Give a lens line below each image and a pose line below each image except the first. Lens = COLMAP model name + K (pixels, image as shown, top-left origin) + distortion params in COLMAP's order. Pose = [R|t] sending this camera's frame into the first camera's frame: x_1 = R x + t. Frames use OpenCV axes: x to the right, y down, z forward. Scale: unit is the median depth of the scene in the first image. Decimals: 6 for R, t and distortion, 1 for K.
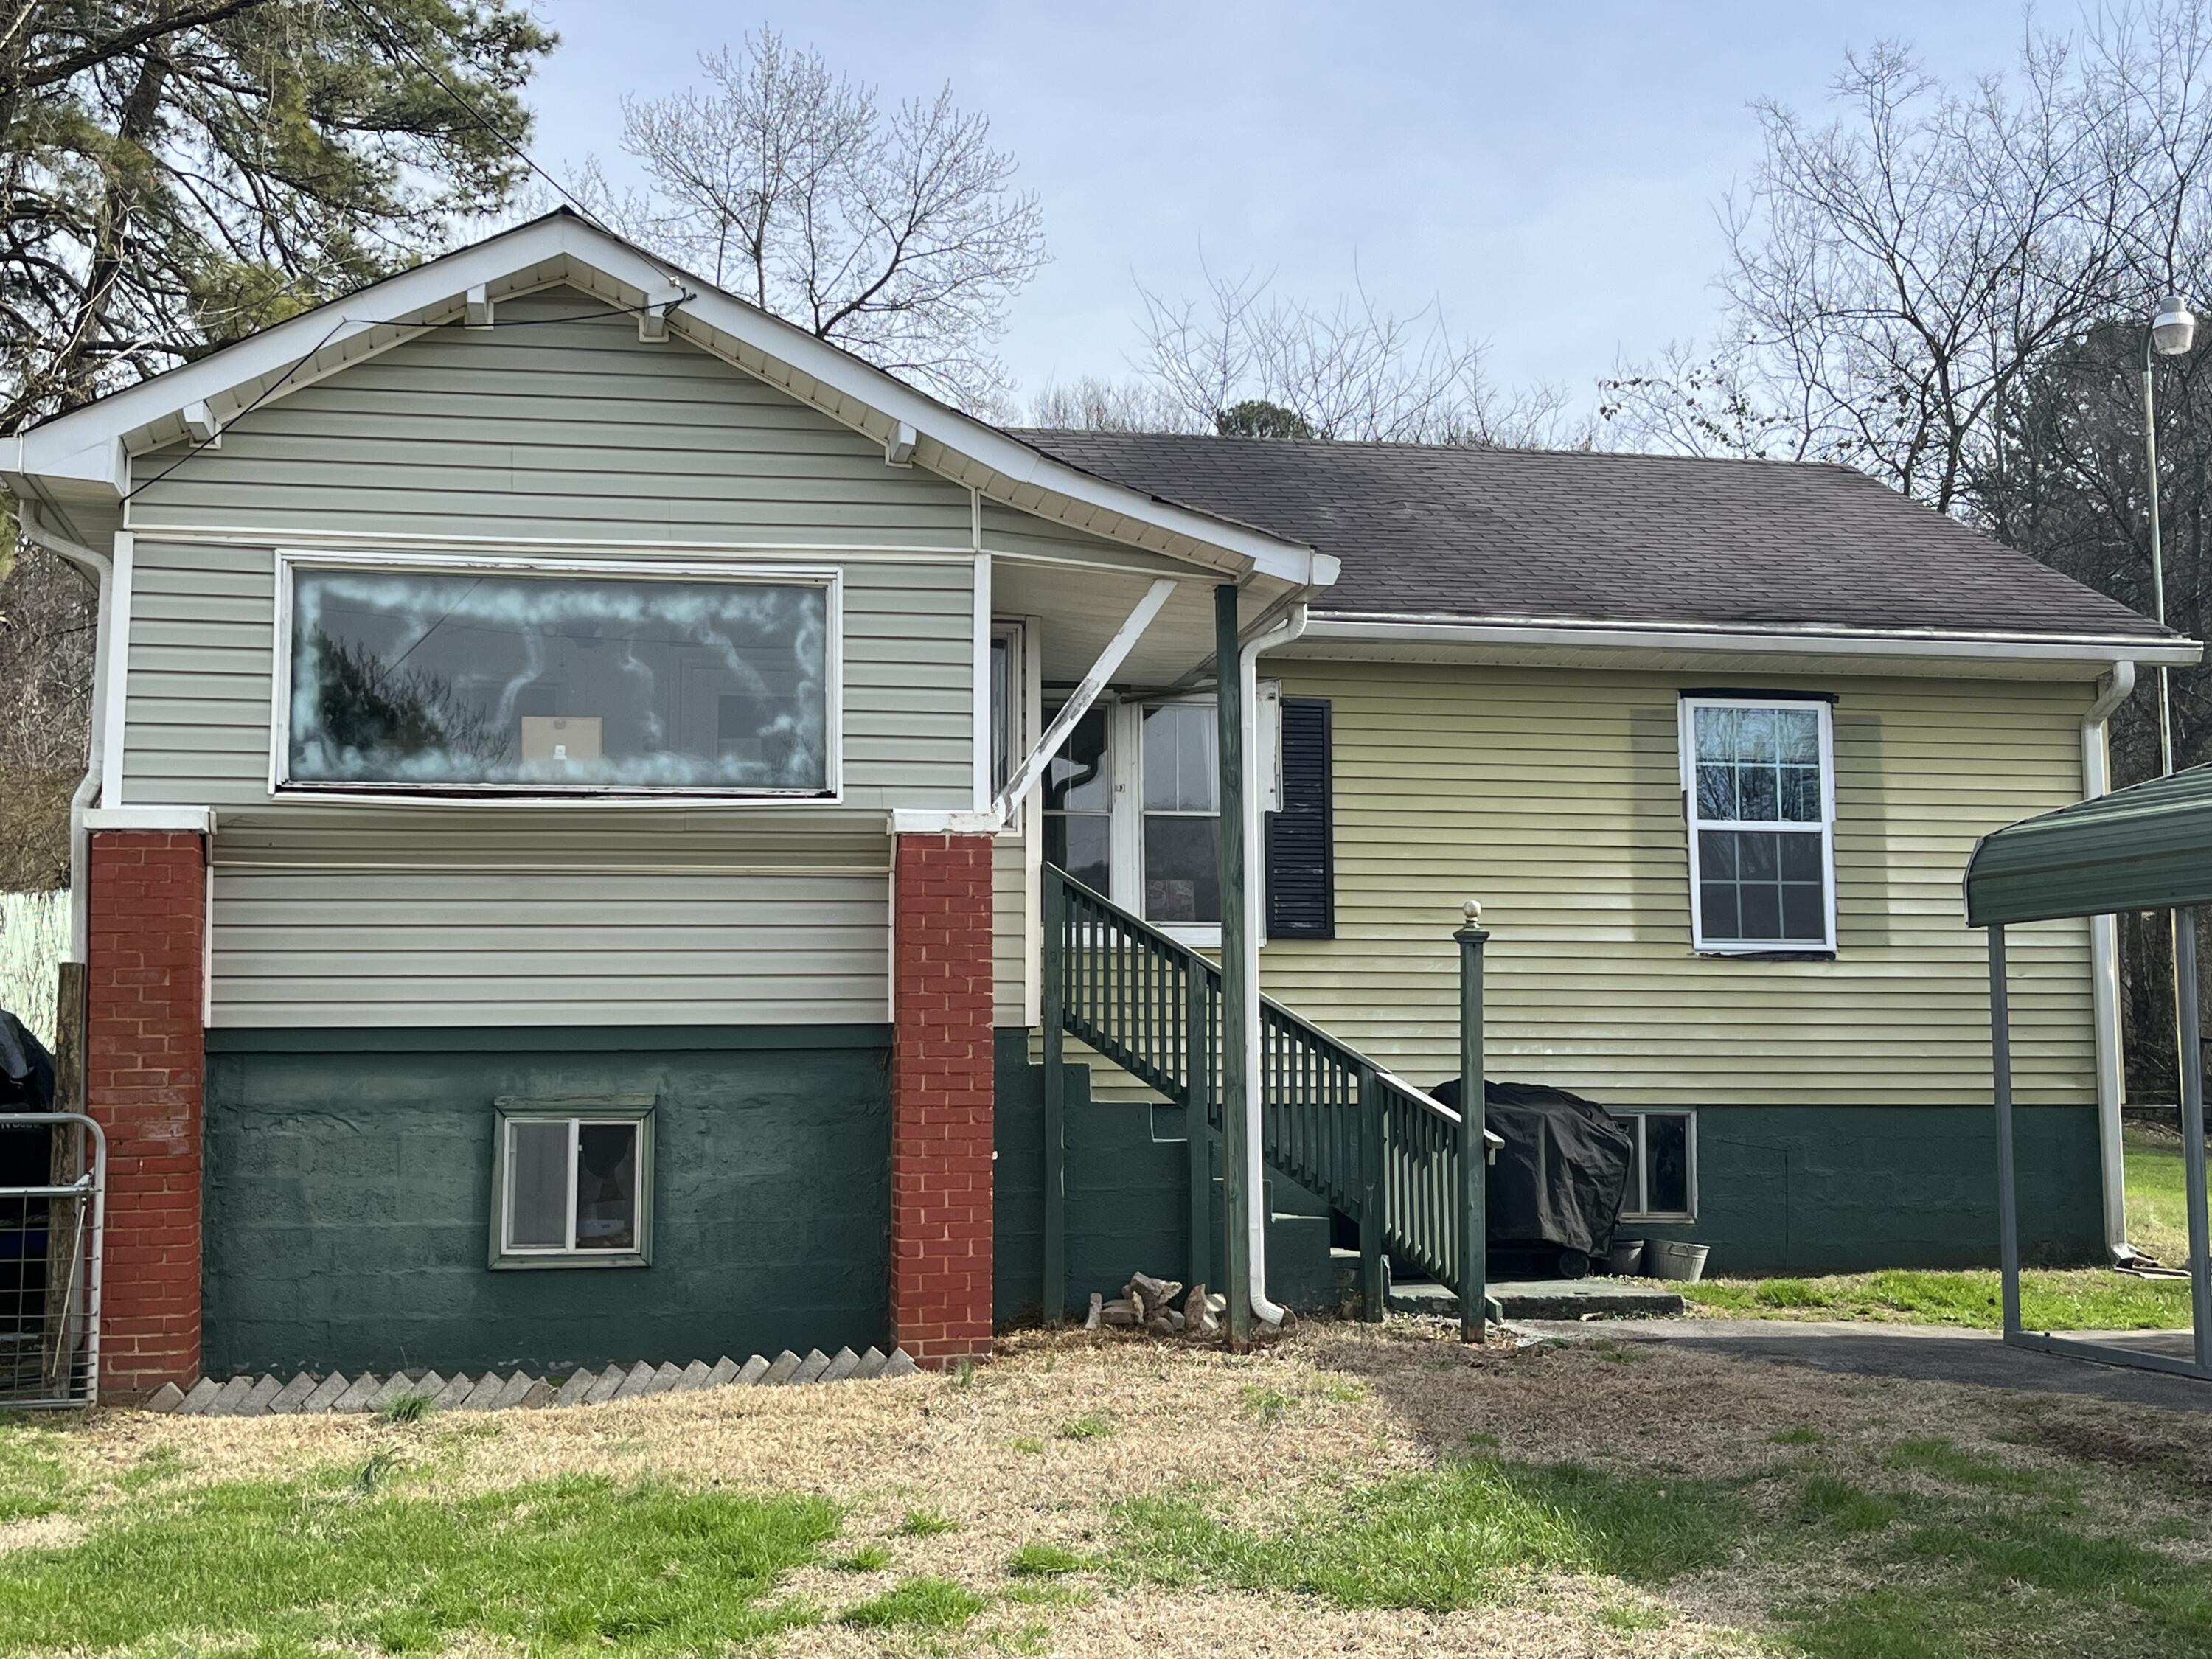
lens RADIAL K [[2734.5, 0, 1105.2], [0, 2734.5, 829.4], [0, 0, 1]] dist [0.041317, 0.000000]
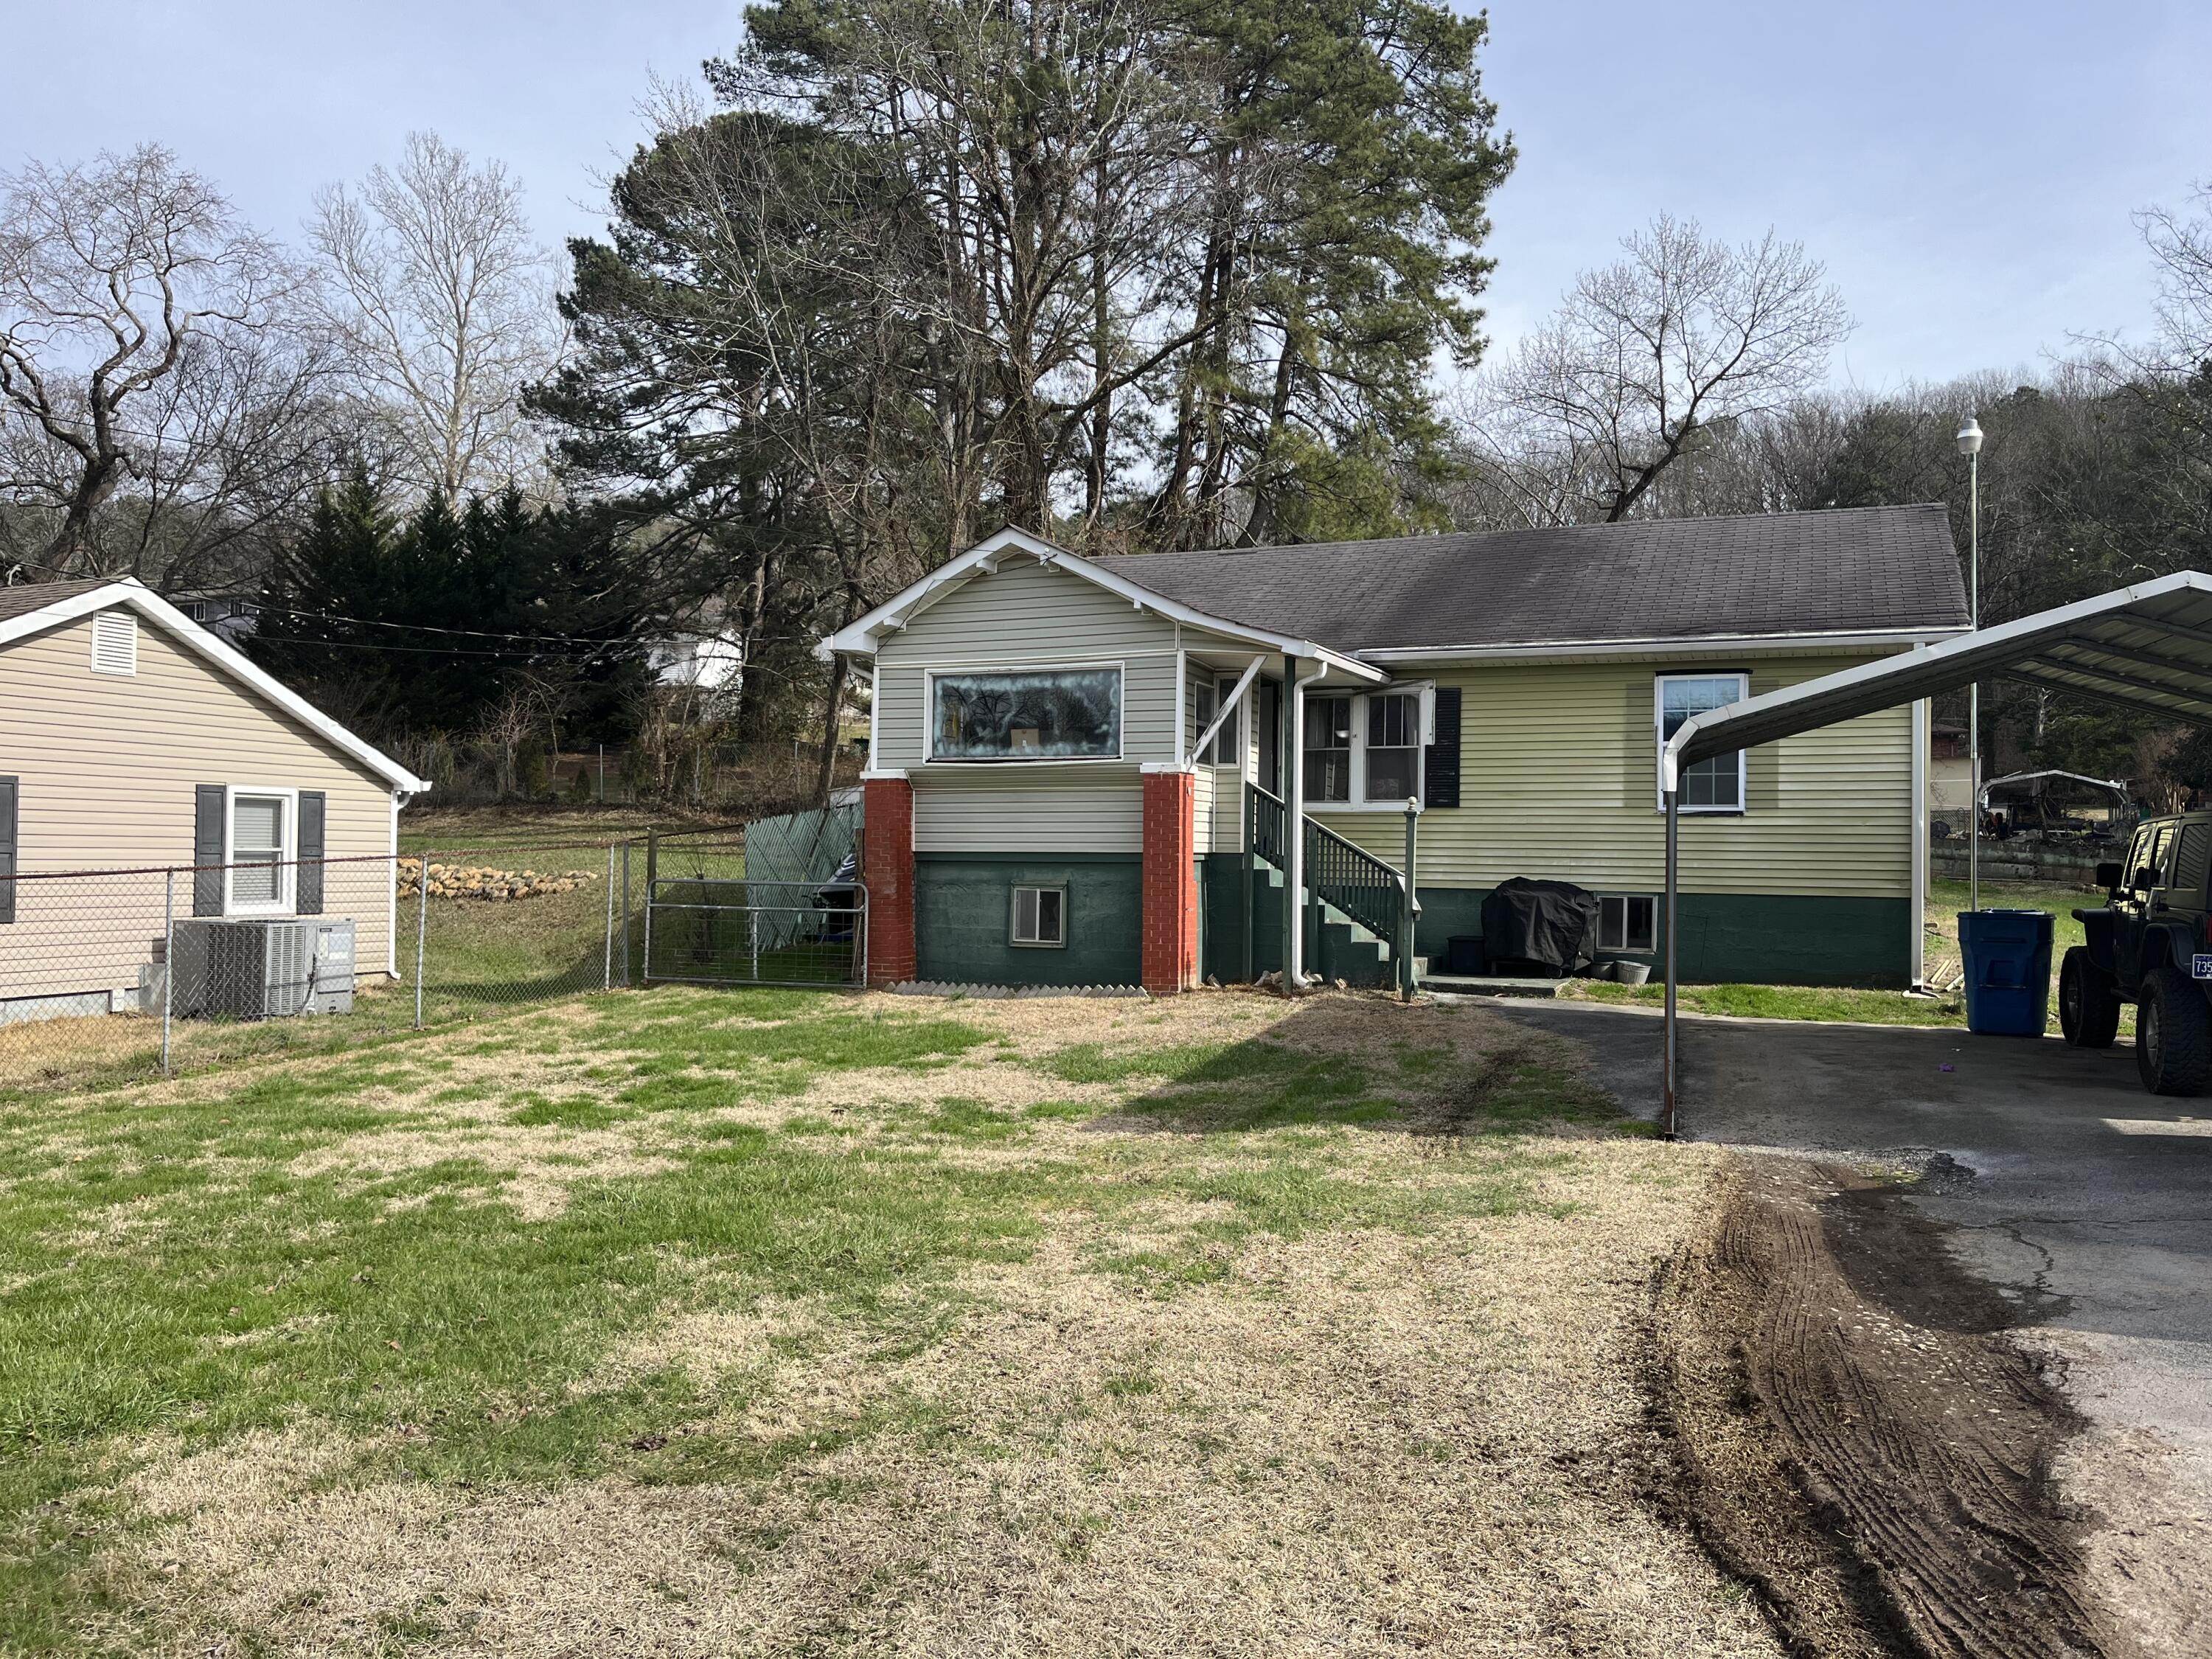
lens RADIAL K [[1721.4, 0, 1108.6], [0, 1721.4, 831.0], [0, 0, 1]] dist [0.029982, -0.006896]
pose [[0.818252, 0.007098, -0.574816, 0.633826], [0.043927, 0.996228, 0.074832, -0.051534], [0.573179, -0.086482, 0.814854, -0.199906]]
